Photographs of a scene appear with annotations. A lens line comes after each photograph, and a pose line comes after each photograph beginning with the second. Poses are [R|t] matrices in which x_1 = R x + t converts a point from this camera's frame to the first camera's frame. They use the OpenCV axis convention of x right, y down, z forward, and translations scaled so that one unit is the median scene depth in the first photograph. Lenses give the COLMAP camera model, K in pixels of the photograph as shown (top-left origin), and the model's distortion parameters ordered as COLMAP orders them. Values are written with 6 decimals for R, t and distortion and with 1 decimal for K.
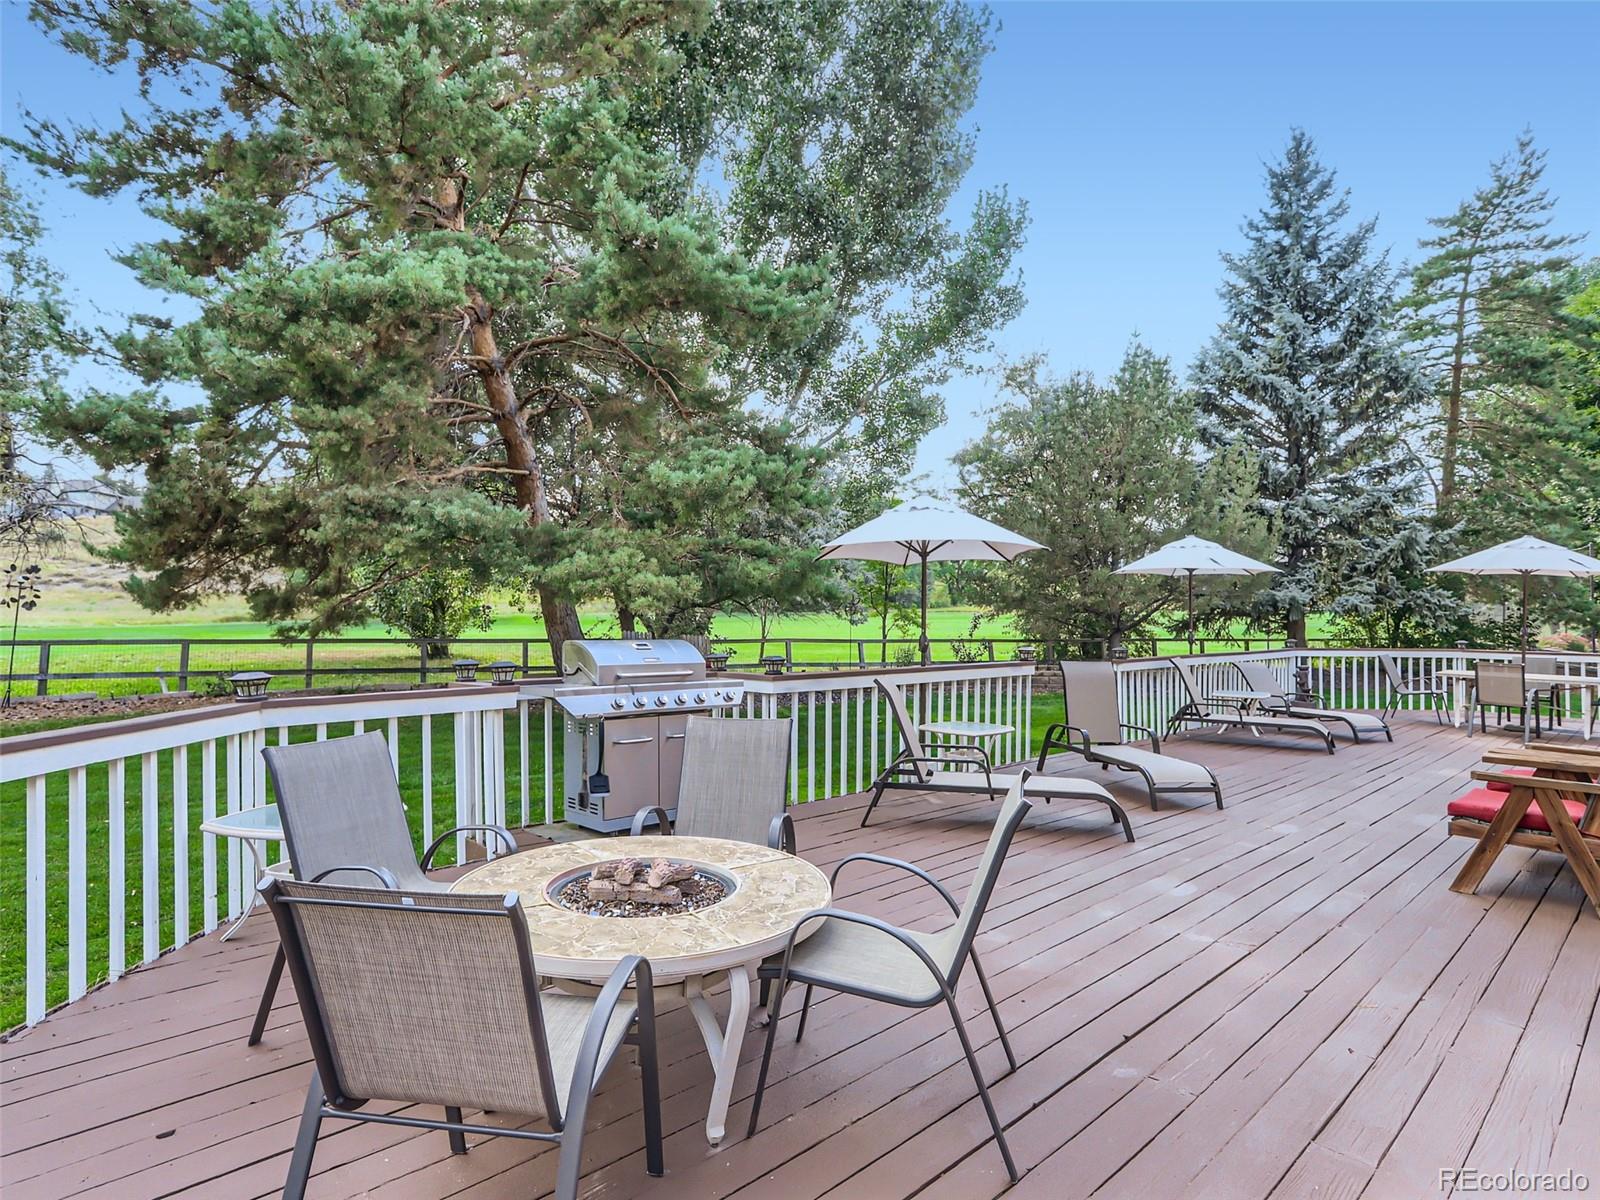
lens RADIAL K [[851.4, 0, 800.1], [0, 851.4, 595.4], [0, 0, 1]] dist [-0.028890, 0.019532]
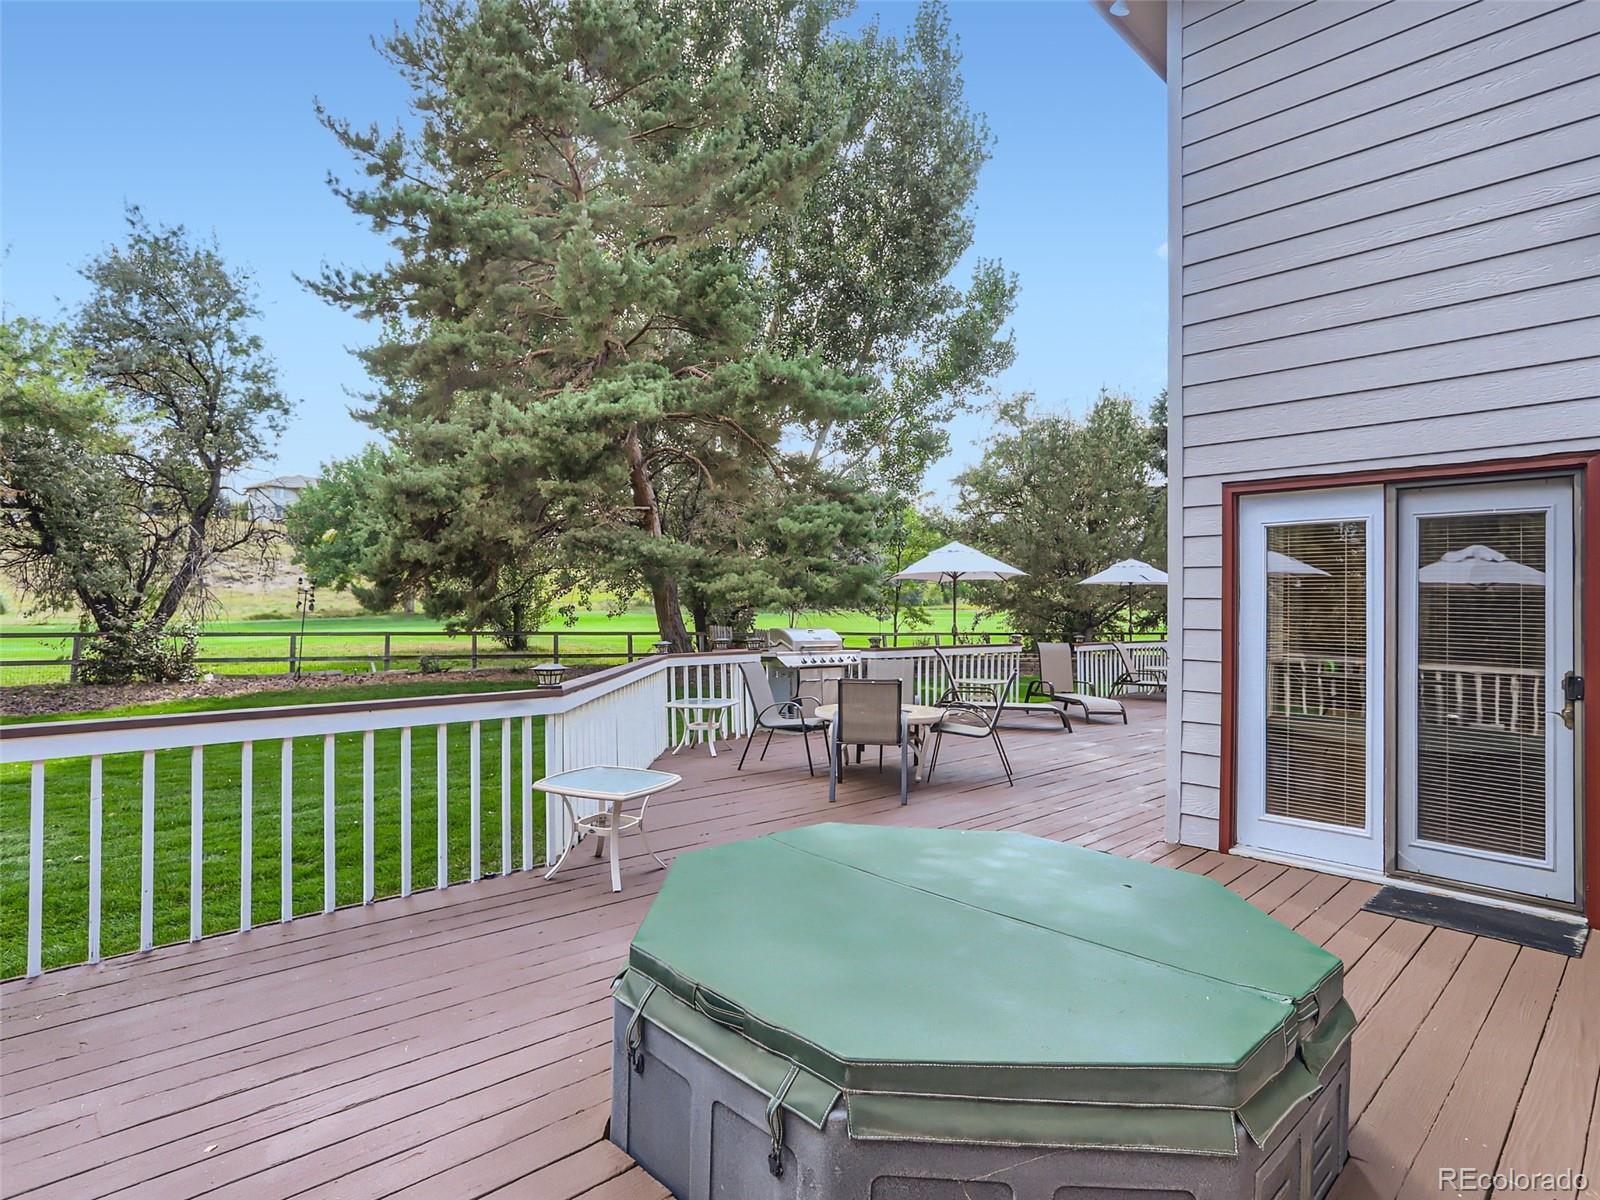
lens RADIAL K [[851.4, 0, 800.1], [0, 851.4, 595.4], [0, 0, 1]] dist [-0.028890, 0.019532]
pose [[0.999950, 0.000003, 0.010043, -0.059788], [-0.000034, 0.999995, 0.003062, -0.006389], [-0.010043, -0.003063, 0.999945, -0.226785]]
